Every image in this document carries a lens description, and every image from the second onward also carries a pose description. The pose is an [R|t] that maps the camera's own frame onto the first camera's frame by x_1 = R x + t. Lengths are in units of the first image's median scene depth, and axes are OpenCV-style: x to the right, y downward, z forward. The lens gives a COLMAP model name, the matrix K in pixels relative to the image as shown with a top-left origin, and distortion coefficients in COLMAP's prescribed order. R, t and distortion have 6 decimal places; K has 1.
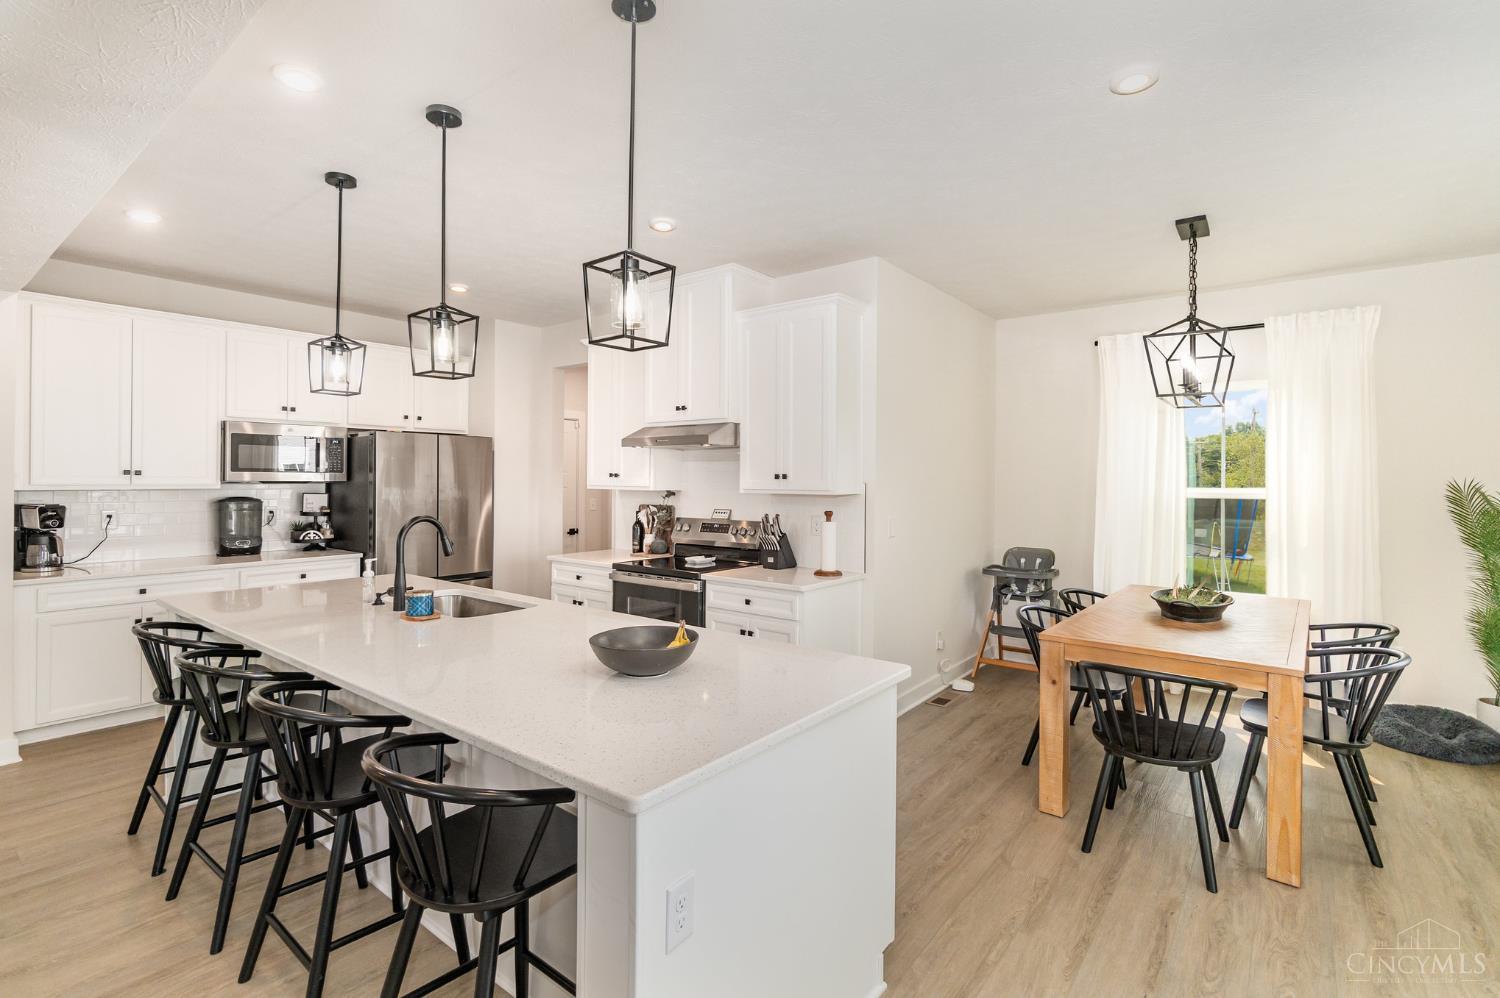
lens RADIAL K [[698.3, 0, 741.8], [0, 698.3, 489.6], [0, 0, 1]] dist [-0.002783, 0.001345]
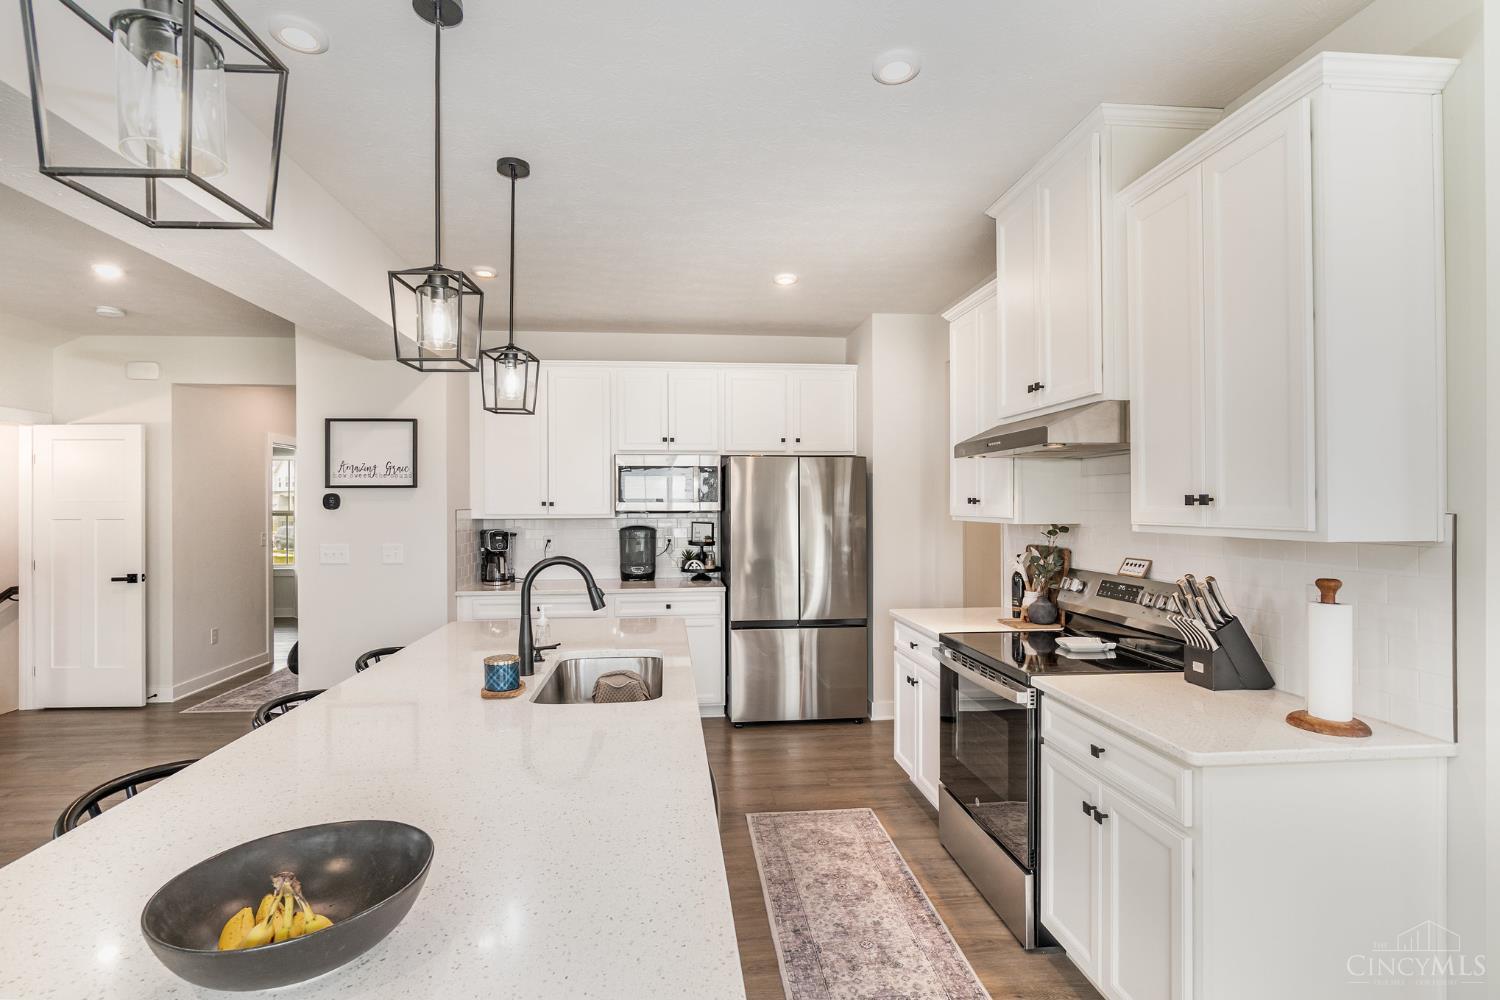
lens RADIAL K [[698.3, 0, 740.6], [0, 698.3, 503.4], [0, 0, 1]] dist [-0.002783, 0.001345]
pose [[0.697700, -0.009747, -0.716324, 0.162059], [-0.004119, 0.999836, -0.017617, -0.005876], [0.716379, 0.015242, 0.697545, 0.396883]]
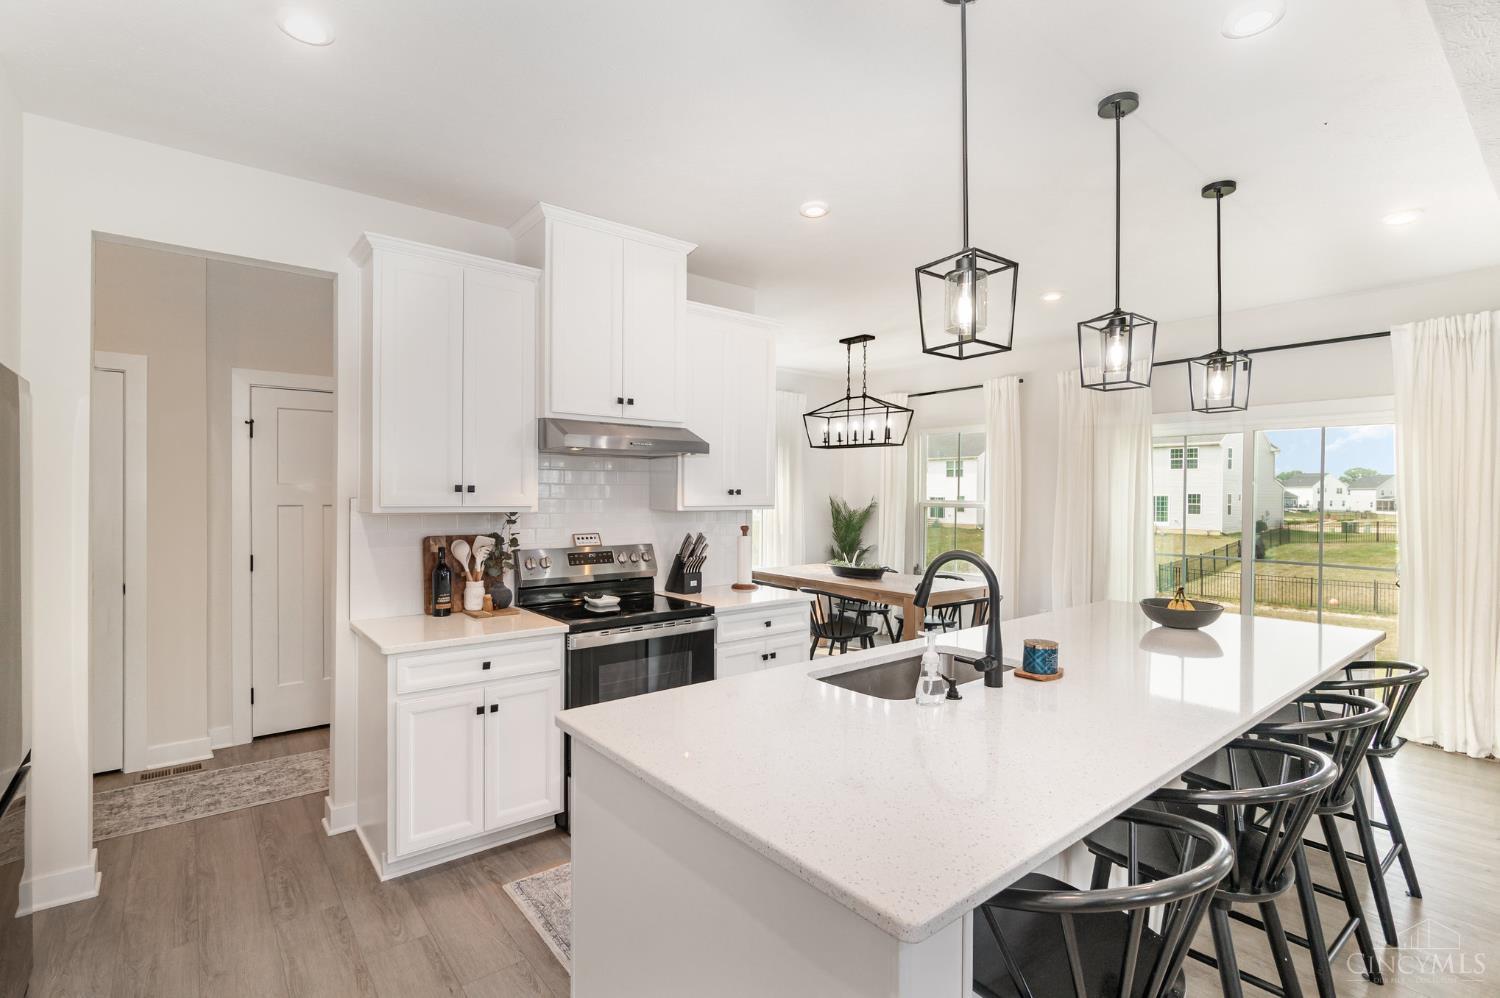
lens RADIAL K [[698.3, 0, 753.6], [0, 698.3, 495.4], [0, 0, 1]] dist [-0.002783, 0.001345]
pose [[0.229434, -0.010153, 0.973271, -0.780997], [0.011948, 0.999900, 0.007614, -0.018825], [-0.973251, 0.009882, 0.229533, 0.673676]]
